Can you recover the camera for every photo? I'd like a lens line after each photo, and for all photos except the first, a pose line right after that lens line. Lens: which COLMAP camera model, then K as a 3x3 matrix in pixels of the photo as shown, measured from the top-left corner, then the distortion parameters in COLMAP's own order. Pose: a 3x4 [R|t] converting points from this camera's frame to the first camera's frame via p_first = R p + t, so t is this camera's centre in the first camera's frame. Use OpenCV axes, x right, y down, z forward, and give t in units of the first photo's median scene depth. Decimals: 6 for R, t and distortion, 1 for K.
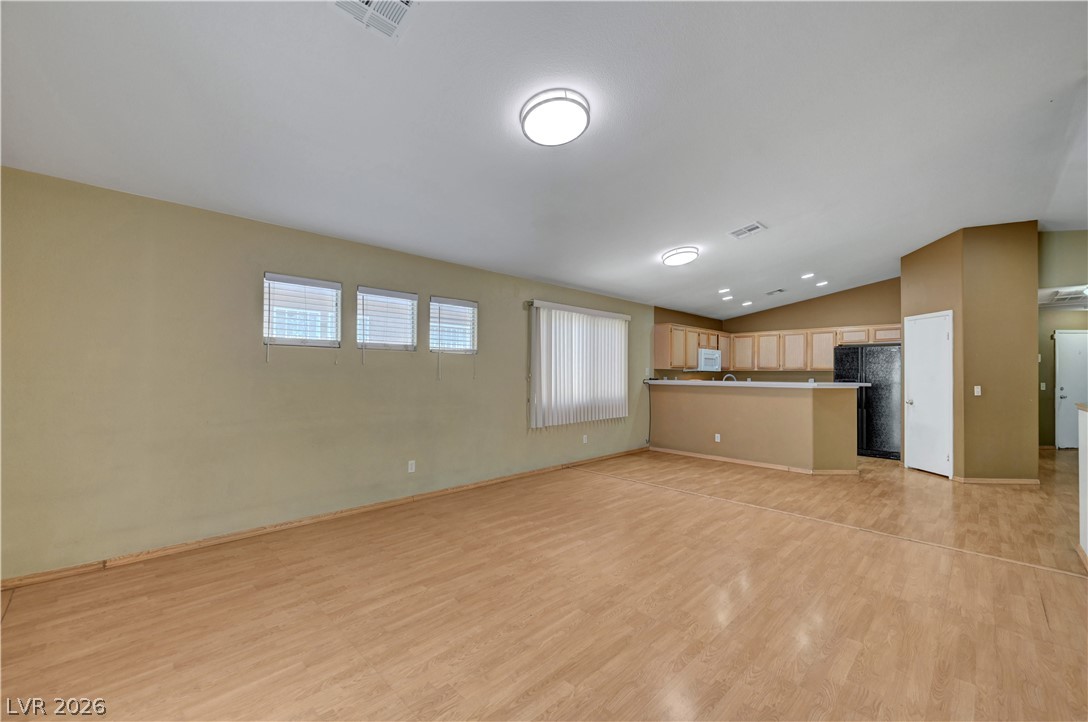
lens RADIAL K [[436.7, 0, 546.3], [0, 436.7, 367.3], [0, 0, 1]] dist [-0.000177, -0.000039]
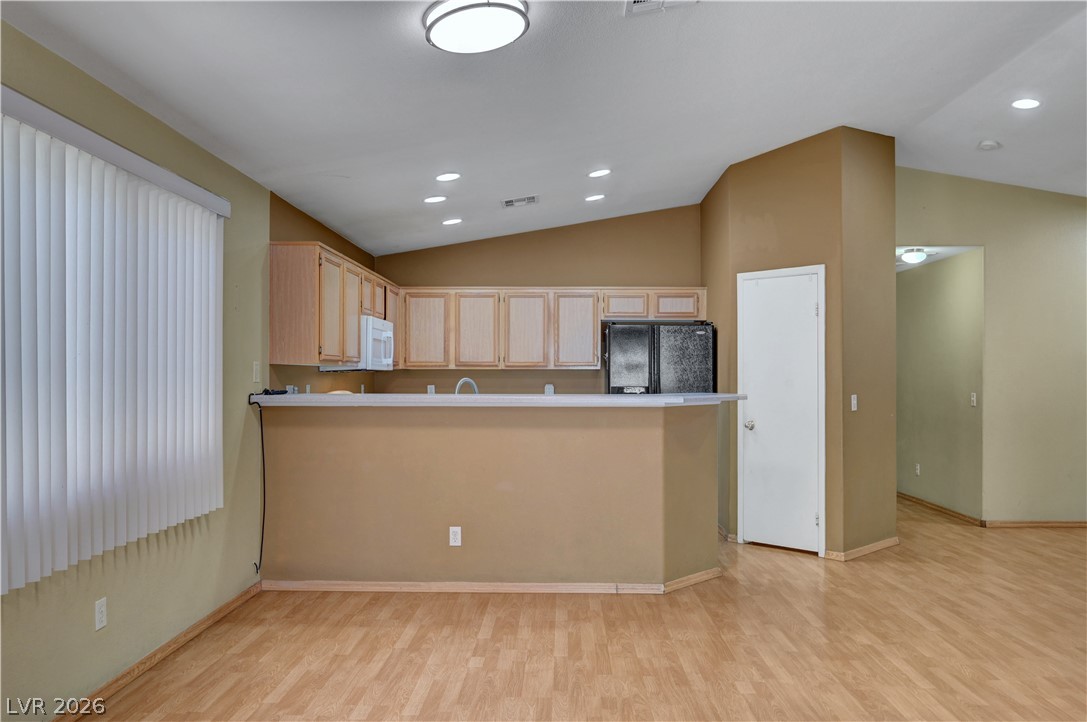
lens RADIAL K [[797.3, 0, 548.1], [0, 797.3, 368.9], [0, 0, 1]] dist [-0.002069, -0.000522]
pose [[0.714798, 0.001361, 0.699330, -0.053231], [-0.005794, 0.999975, 0.003976, 0.003933], [-0.699307, -0.006894, 0.714788, 0.372056]]
